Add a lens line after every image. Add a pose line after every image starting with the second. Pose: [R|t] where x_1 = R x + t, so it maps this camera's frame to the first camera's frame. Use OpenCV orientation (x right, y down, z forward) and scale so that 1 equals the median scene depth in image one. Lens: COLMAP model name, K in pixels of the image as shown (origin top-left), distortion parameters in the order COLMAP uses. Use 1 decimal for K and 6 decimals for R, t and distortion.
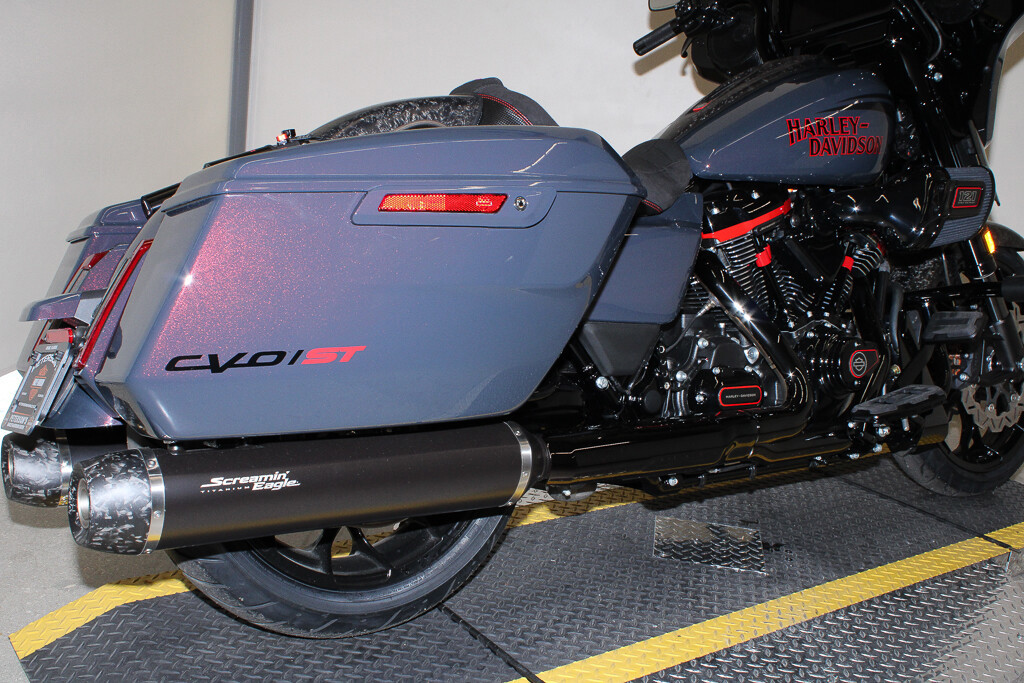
lens RADIAL K [[1072.2, 0, 511.3], [0, 1072.2, 350.6], [0, 0, 1]] dist [-0.057458, 0.000000]
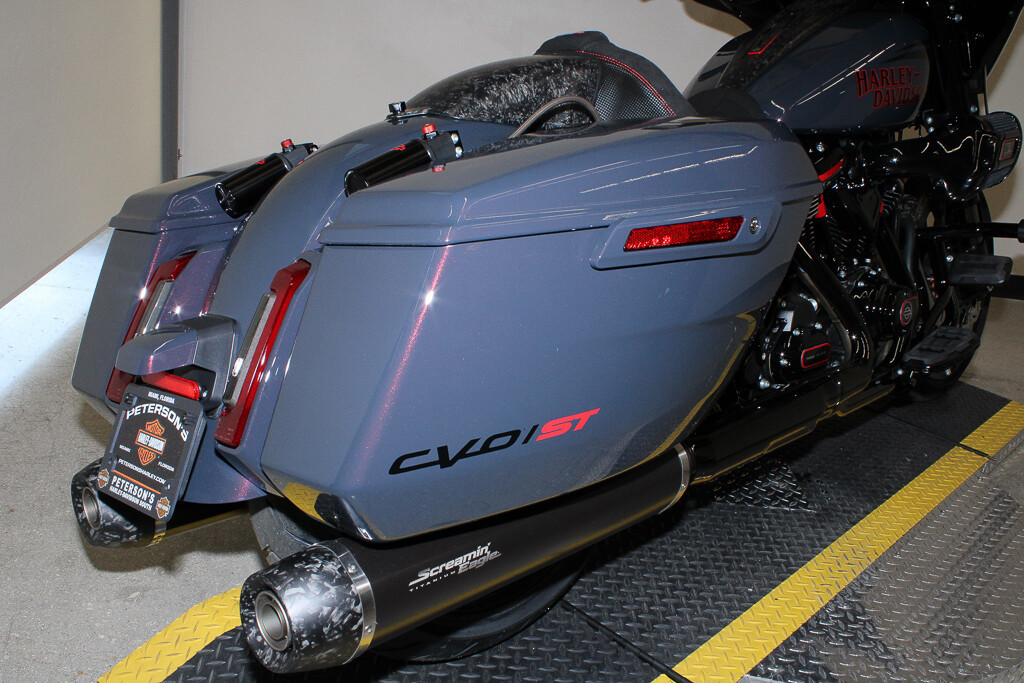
lens RADIAL K [[920.3, 0, 506.8], [0, 920.3, 347.5], [0, 0, 1]] dist [-0.085262, 0.044819]
pose [[0.985906, -0.049399, 0.159840, -0.211286], [0.023081, 0.986439, 0.162498, -0.112152], [-0.165699, -0.156518, 0.973676, 0.210175]]
